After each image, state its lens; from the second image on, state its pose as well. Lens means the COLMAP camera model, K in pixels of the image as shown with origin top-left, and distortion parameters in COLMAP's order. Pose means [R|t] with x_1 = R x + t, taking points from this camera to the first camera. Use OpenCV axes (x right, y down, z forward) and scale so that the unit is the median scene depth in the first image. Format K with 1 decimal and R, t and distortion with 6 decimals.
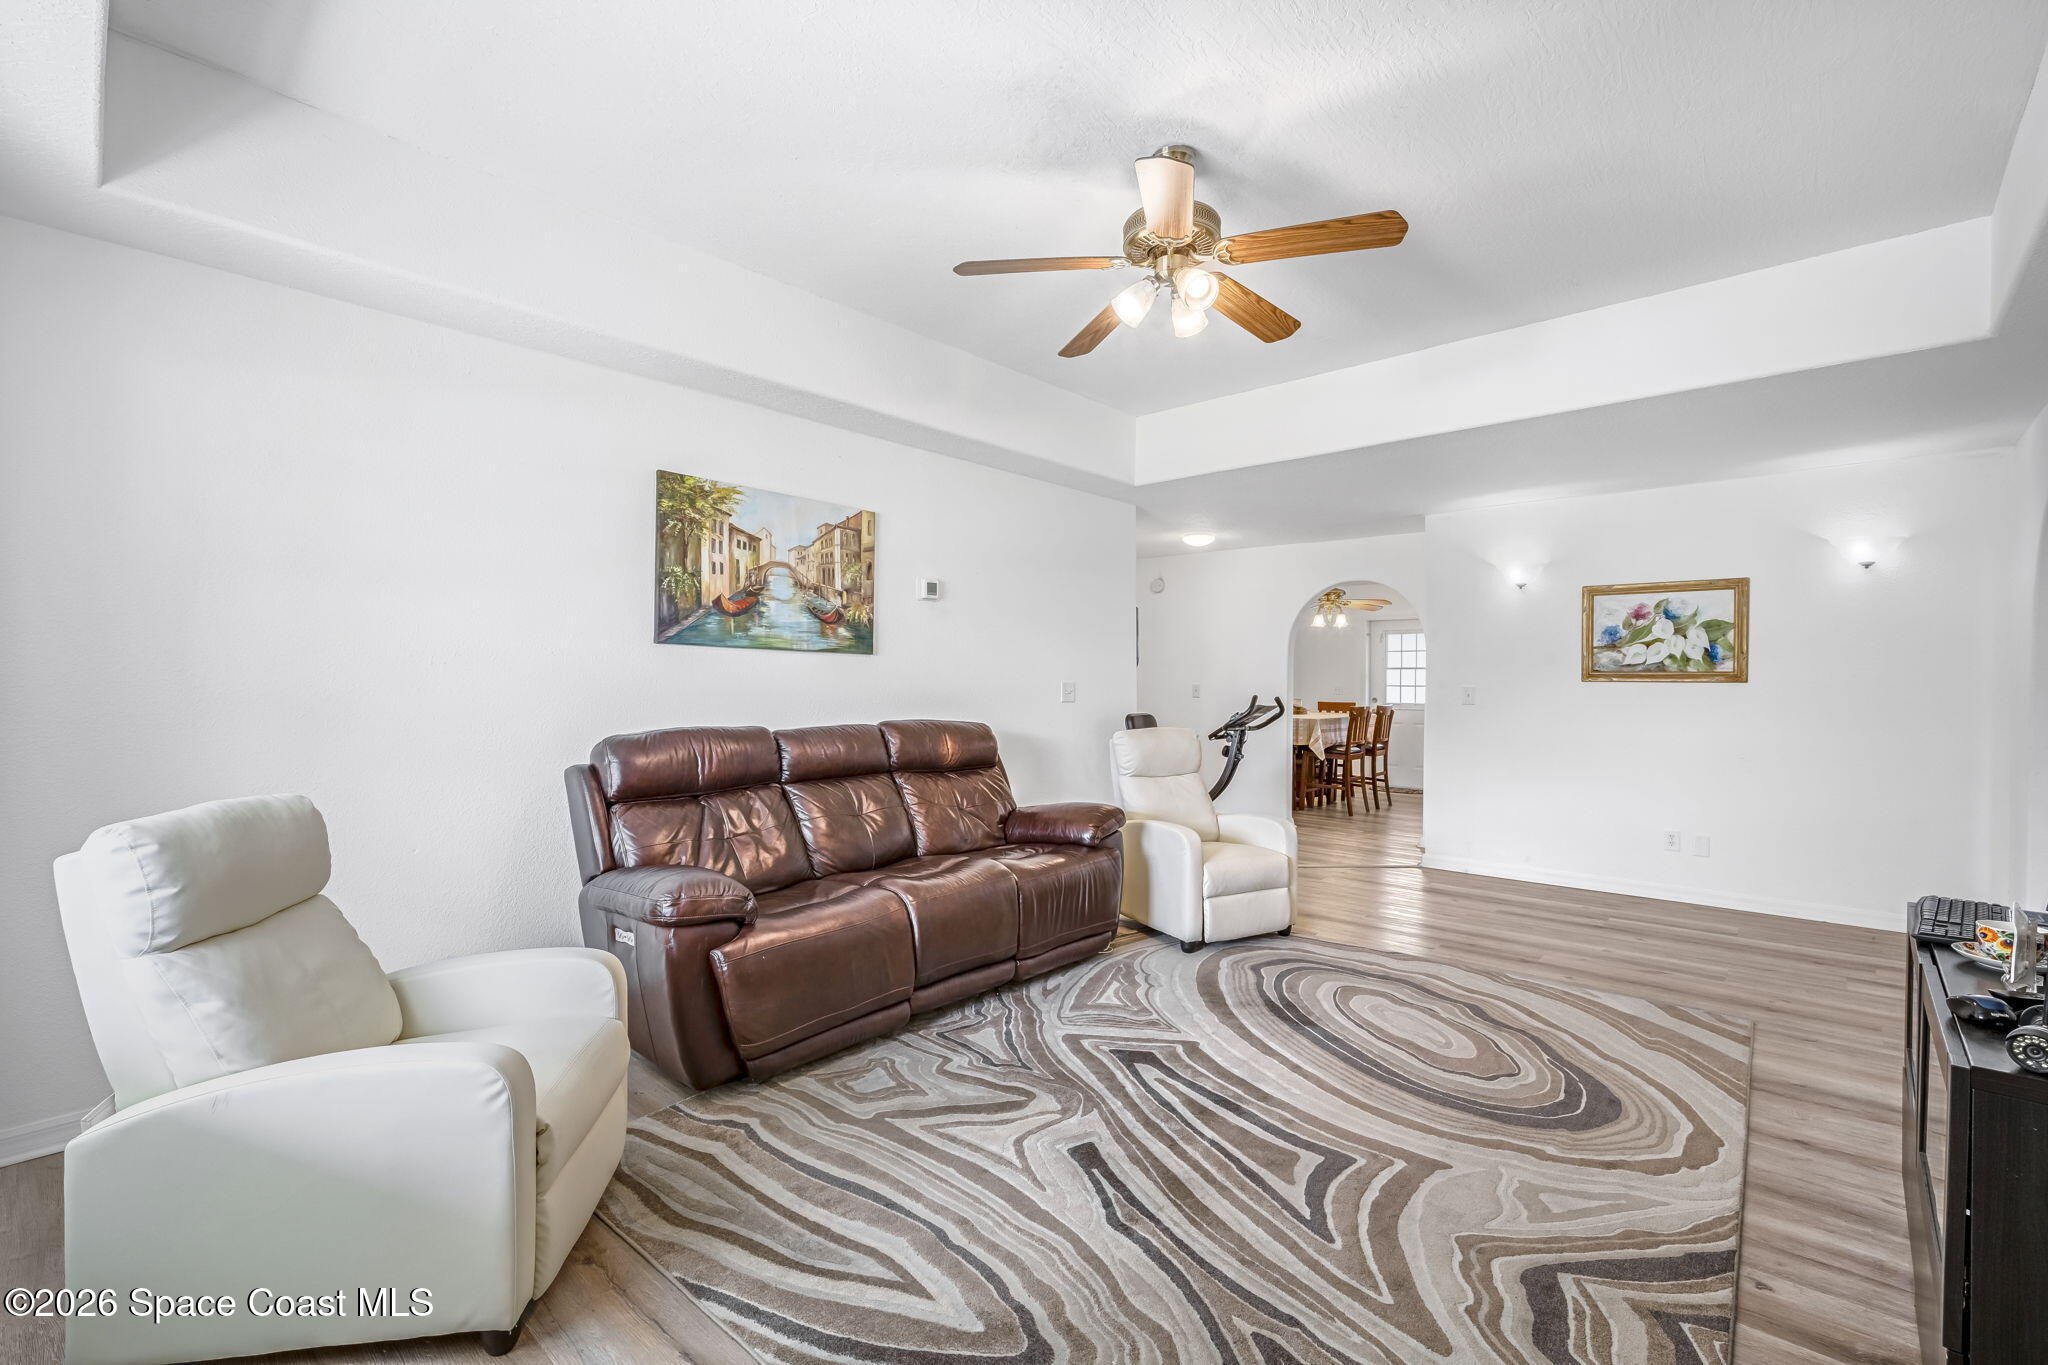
lens RADIAL K [[890.3, 0, 1022.5], [0, 890.3, 689.3], [0, 0, 1]] dist [-0.012022, 0.000804]
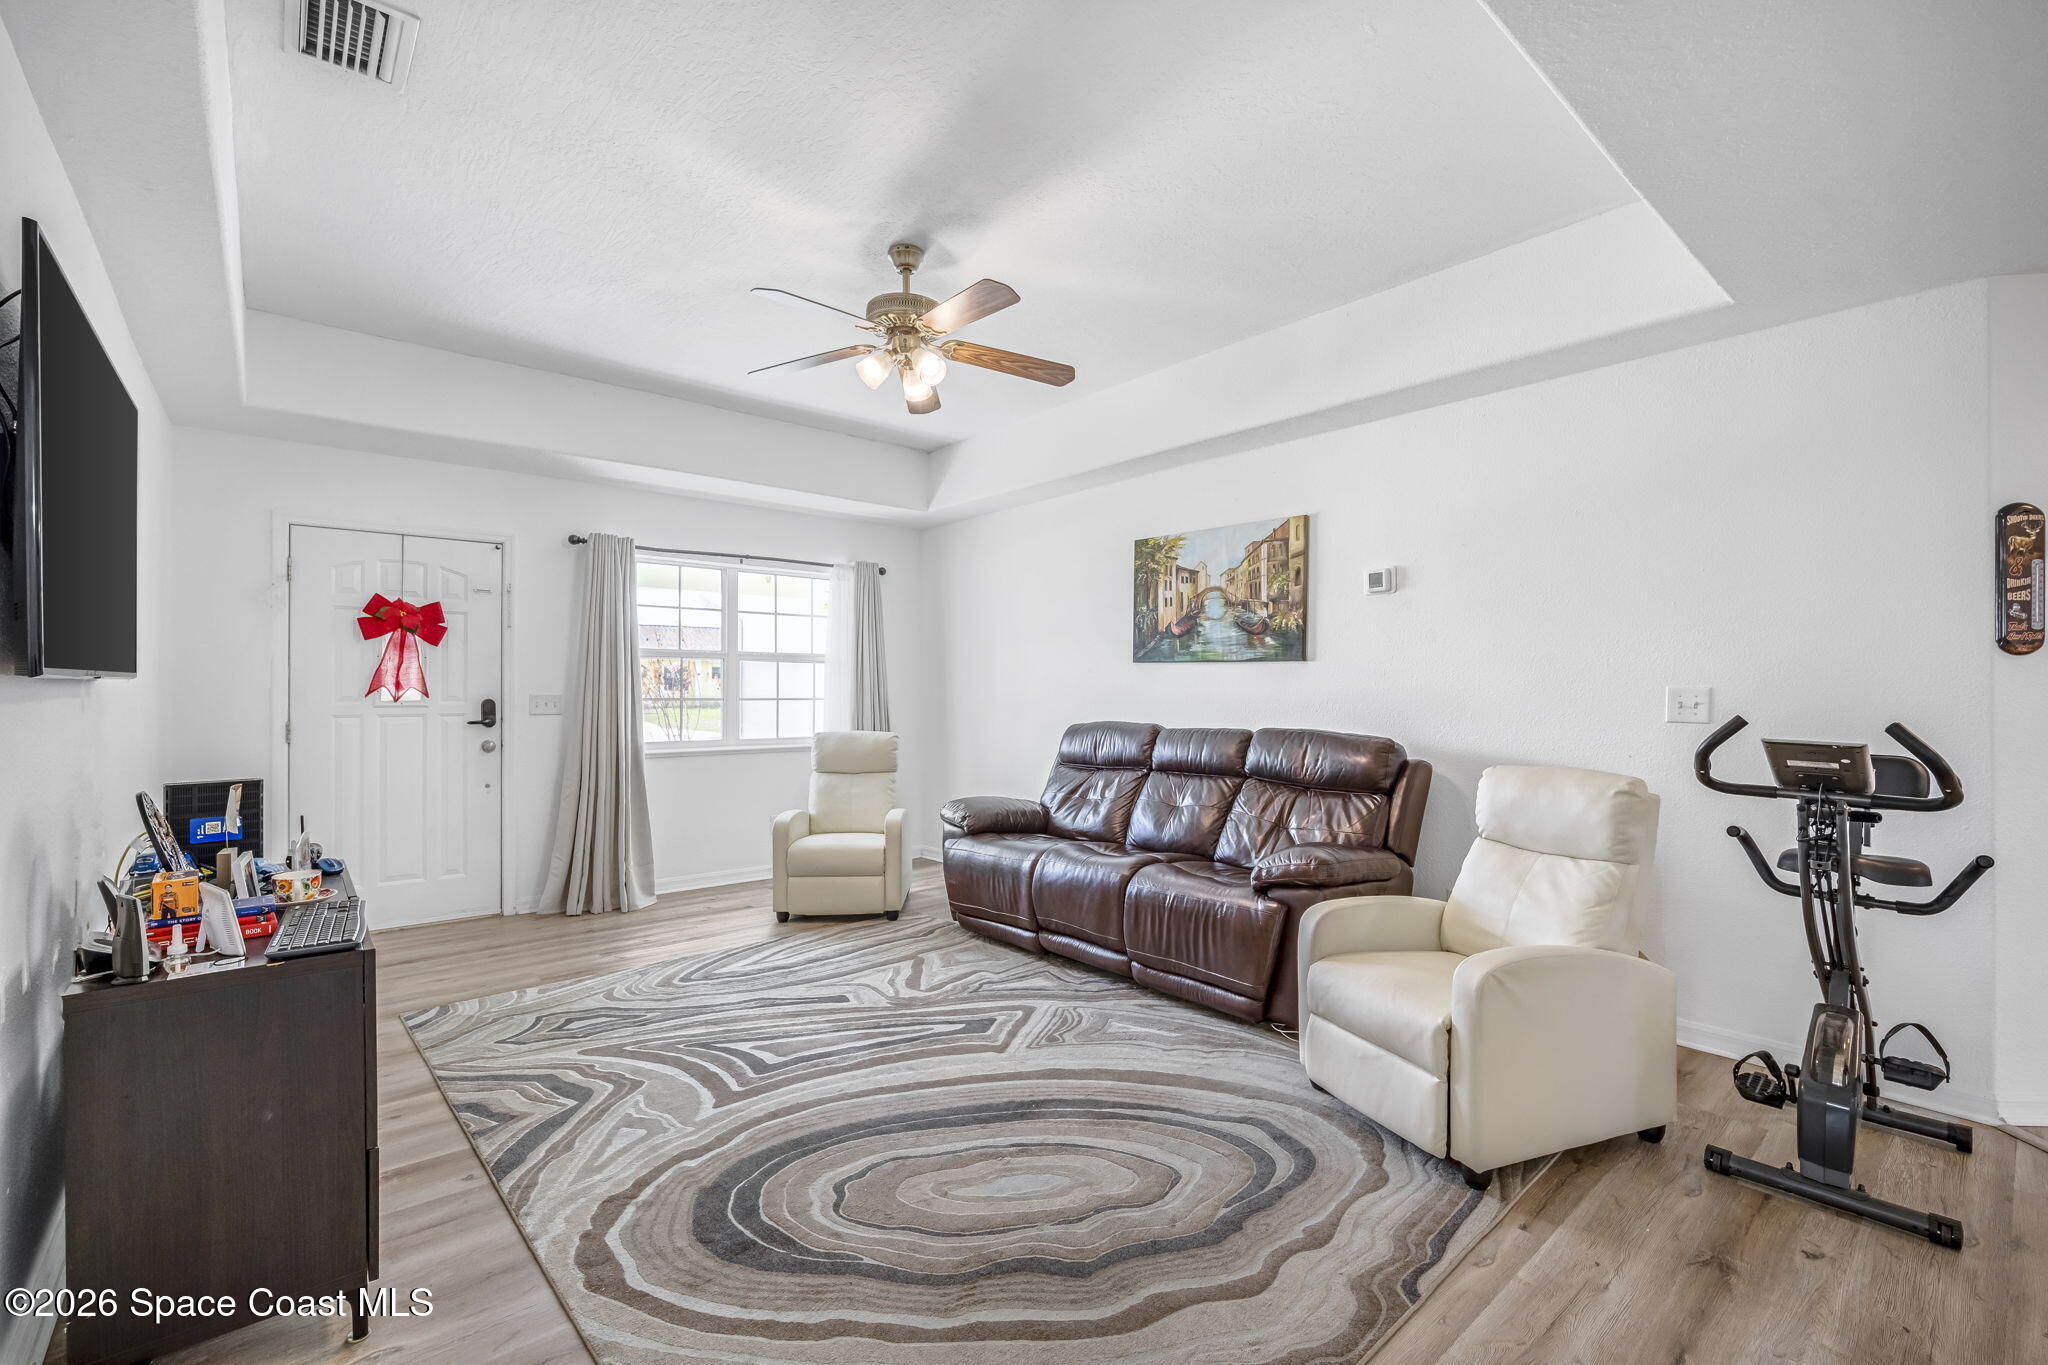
lens RADIAL K [[890.3, 0, 1022.5], [0, 890.3, 689.3], [0, 0, 1]] dist [-0.012022, 0.000804]
pose [[-0.122436, -0.002491, -0.992473, 1.020104], [-0.006679, 0.999976, -0.001686, -0.004944], [0.992454, 0.006422, -0.122449, 0.989248]]
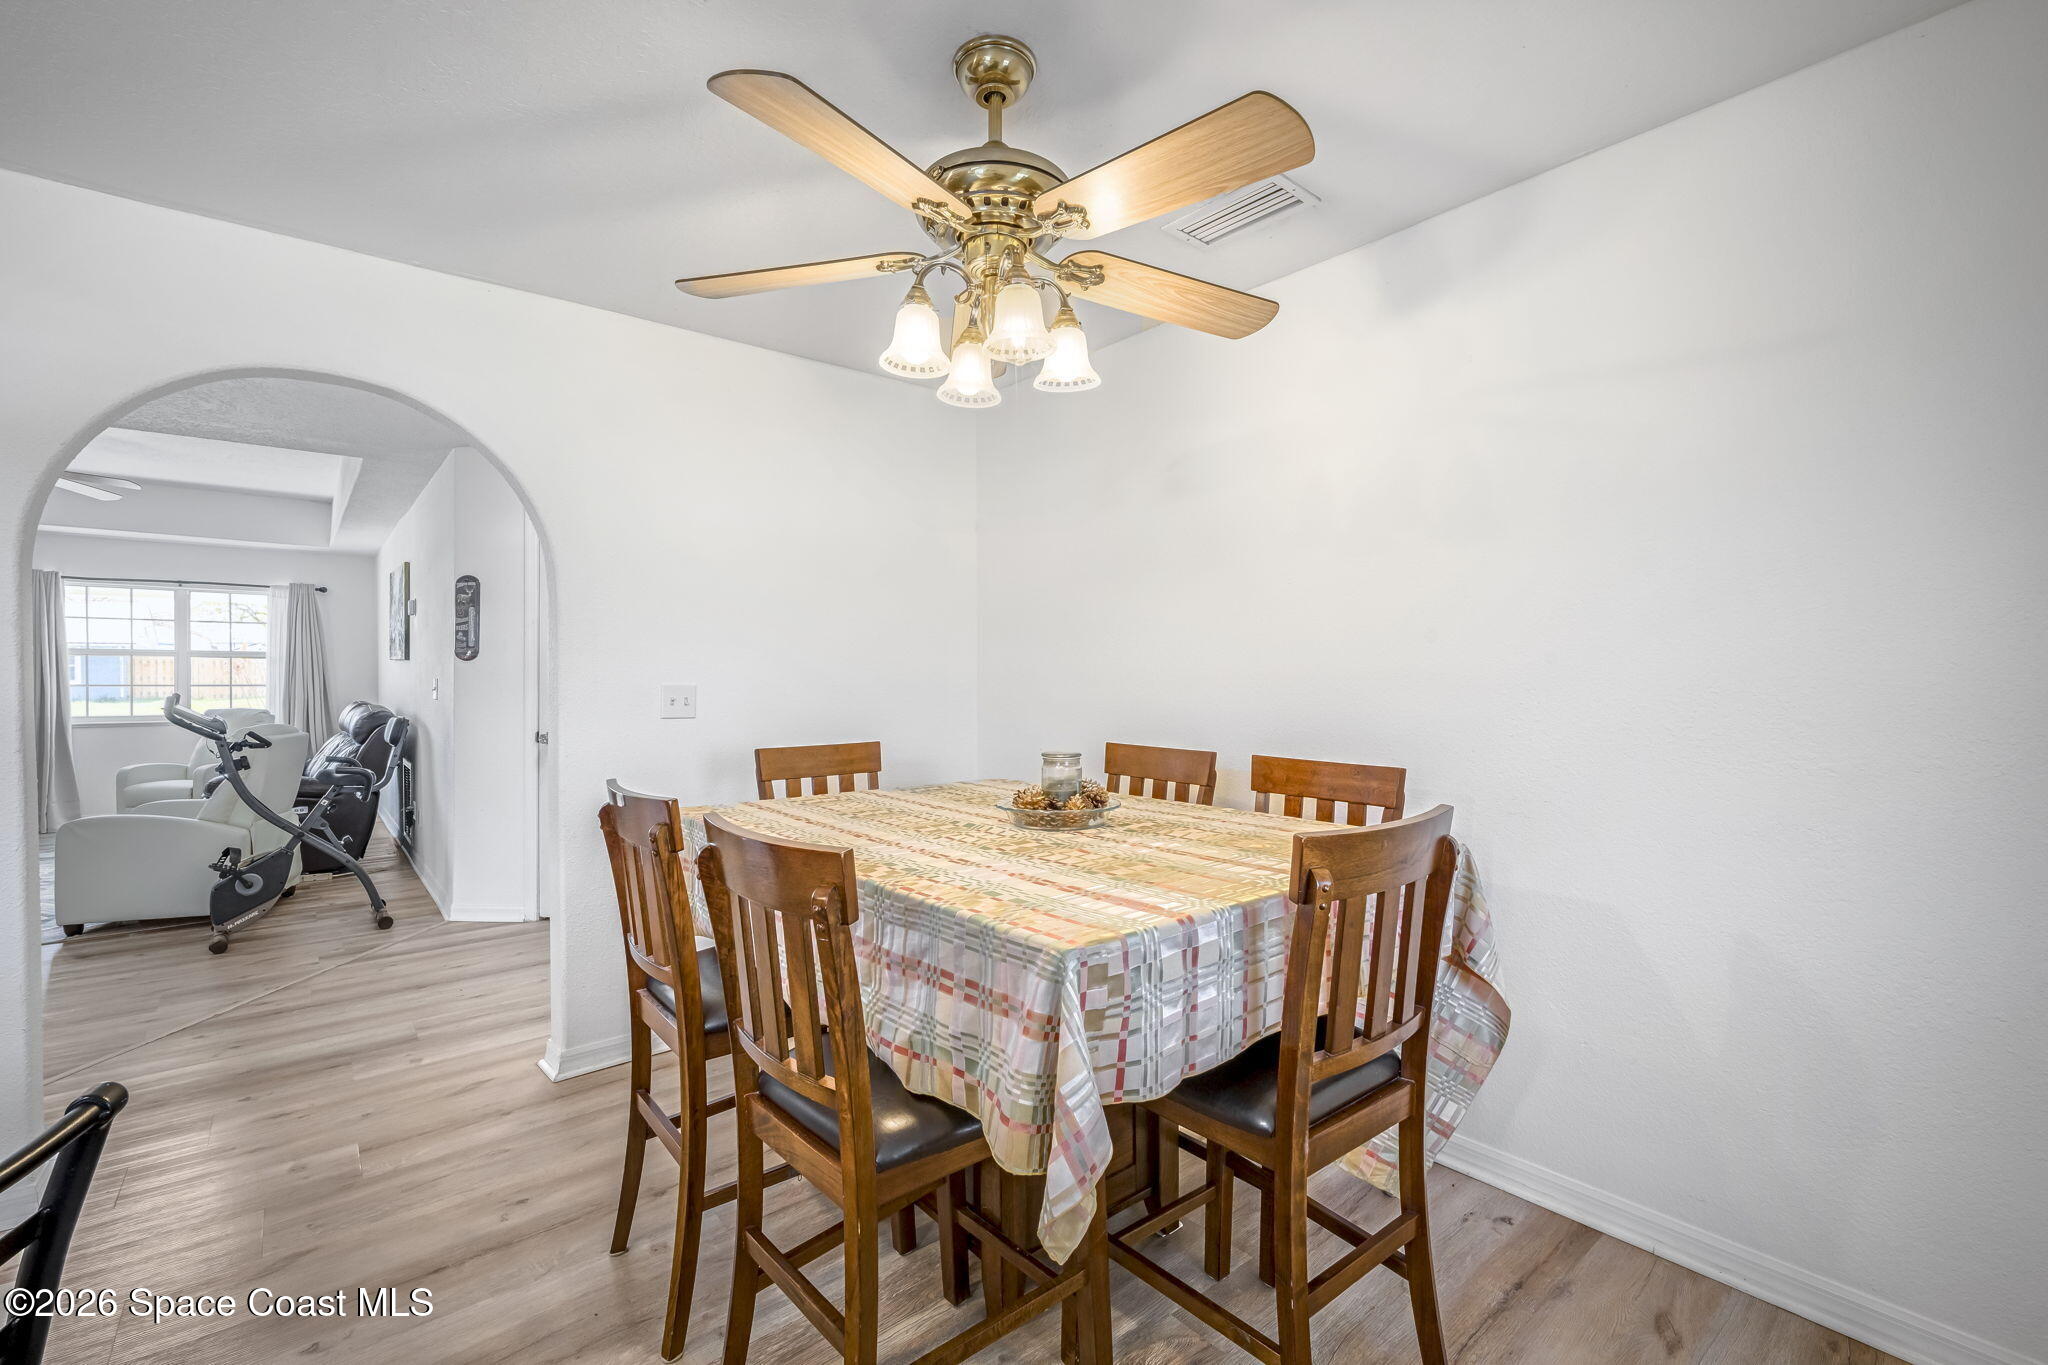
lens RADIAL K [[890.3, 0, 1022.5], [0, 890.3, 689.3], [0, 0, 1]] dist [-0.012022, 0.000804]
pose [[-0.138366, 0.009013, -0.990340, 1.368937], [-0.009674, 0.999899, 0.010451, -0.019738], [0.990334, 0.011026, -0.138265, 2.681189]]
